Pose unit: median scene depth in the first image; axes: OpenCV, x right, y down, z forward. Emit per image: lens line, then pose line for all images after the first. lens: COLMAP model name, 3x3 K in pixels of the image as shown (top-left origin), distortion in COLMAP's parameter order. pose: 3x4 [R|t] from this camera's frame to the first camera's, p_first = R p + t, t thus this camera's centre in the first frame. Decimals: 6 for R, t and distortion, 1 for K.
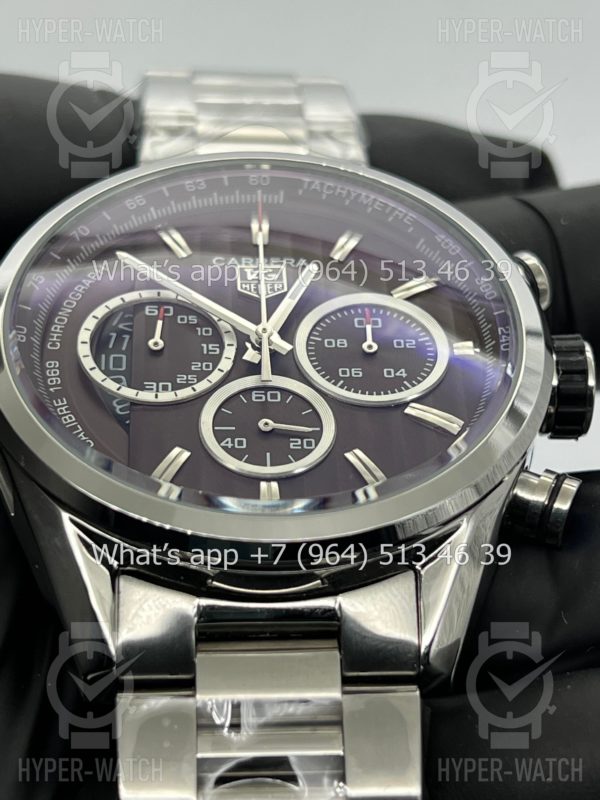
lens RADIAL K [[1891.5, 0, 300.0], [0, 1891.5, 400.0], [0, 0, 1]] dist [0.222788, 0.280156]
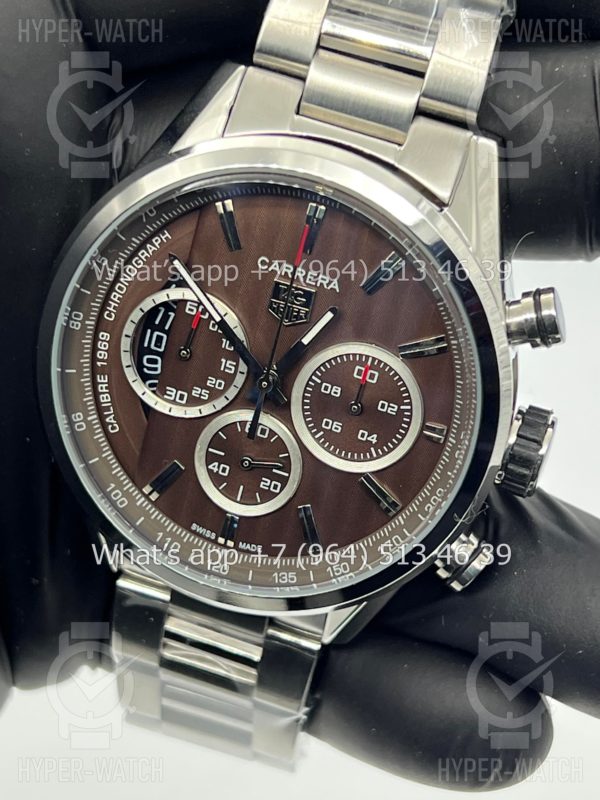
lens RADIAL K [[1891.5, 0, 300.0], [0, 1891.5, 400.0], [0, 0, 1]] dist [0.222788, 0.280156]
pose [[0.921061, 0.350032, -0.170660, 0.206151], [-0.032638, 0.506088, 0.861864, -1.049450], [0.388049, -0.788259, 0.477563, 0.439394]]
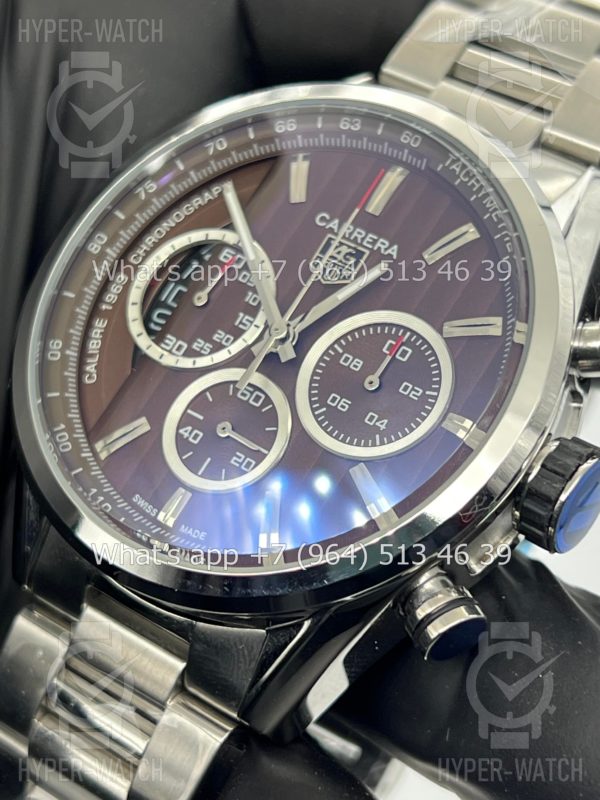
lens RADIAL K [[1891.5, 0, 300.0], [0, 1891.5, 400.0], [0, 0, 1]] dist [0.222788, 0.280156]
pose [[0.752871, 0.408318, -0.516200, 0.511565], [-0.179947, 0.882114, 0.435309, -0.433907], [0.633092, -0.234843, 0.737593, 0.276789]]
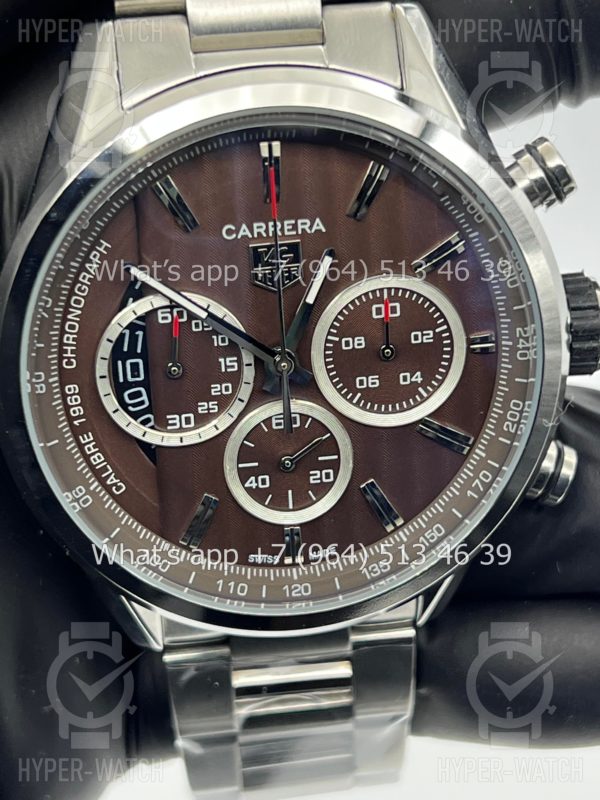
lens RADIAL K [[1891.5, 0, 300.0], [0, 1891.5, 400.0], [0, 0, 1]] dist [0.222788, 0.280156]
pose [[0.997199, -0.035129, 0.066035, -0.076963], [-0.038751, 0.512491, 0.857818, -0.881558], [-0.063977, -0.857974, 0.509694, 0.478924]]
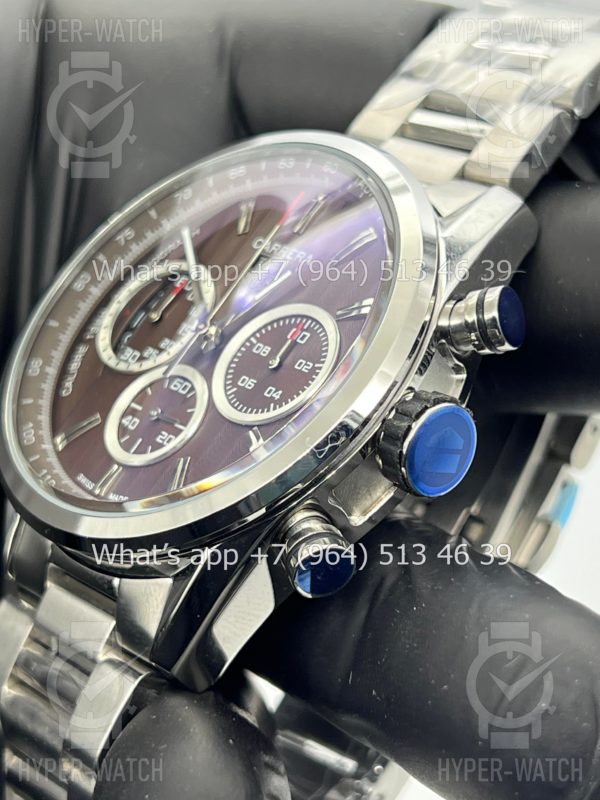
lens RADIAL K [[1891.5, 0, 300.0], [0, 1891.5, 400.0], [0, 0, 1]] dist [0.222788, 0.280156]
pose [[0.600801, 0.264141, -0.754498, 0.871616], [-0.070541, 0.957668, 0.279097, -0.311636], [0.796280, -0.114459, 0.594001, 0.378723]]
